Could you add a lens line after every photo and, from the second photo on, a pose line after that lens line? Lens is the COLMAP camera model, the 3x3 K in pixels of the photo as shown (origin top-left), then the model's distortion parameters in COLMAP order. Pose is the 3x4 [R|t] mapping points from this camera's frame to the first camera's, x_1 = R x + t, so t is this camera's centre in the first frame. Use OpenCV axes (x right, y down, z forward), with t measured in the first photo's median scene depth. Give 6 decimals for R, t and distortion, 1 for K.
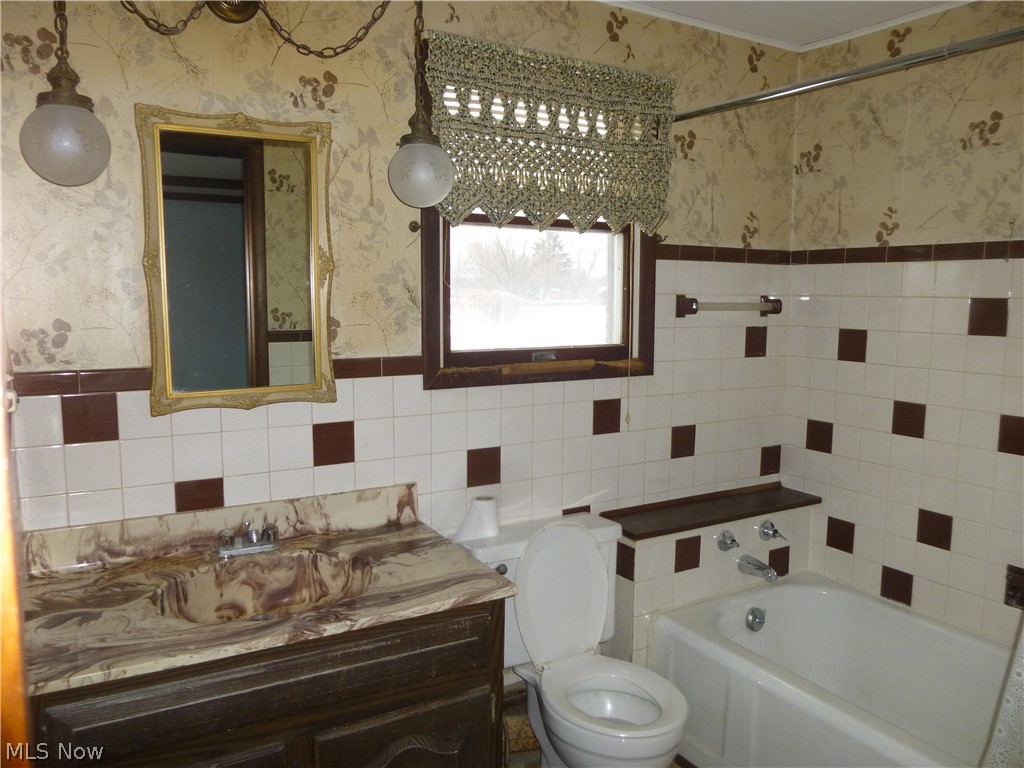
lens RADIAL K [[764.4, 0, 512.0], [0, 764.4, 384.0], [0, 0, 1]] dist [-0.039121, 0.000191]
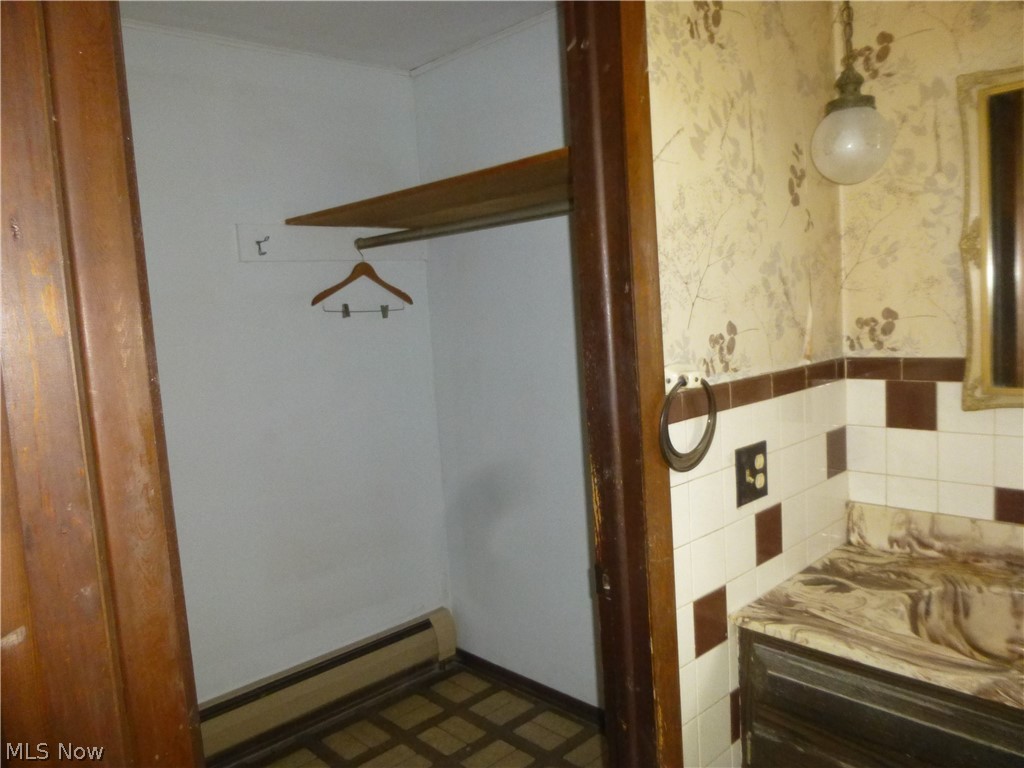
lens RADIAL K [[767.9, 0, 512.0], [0, 767.9, 384.0], [0, 0, 1]] dist [-0.000615, -0.000734]
pose [[0.234009, 0.079887, -0.968947, 0.318735], [-0.049971, 0.996289, 0.070073, -0.029498], [0.970949, 0.032021, 0.237133, 0.242026]]
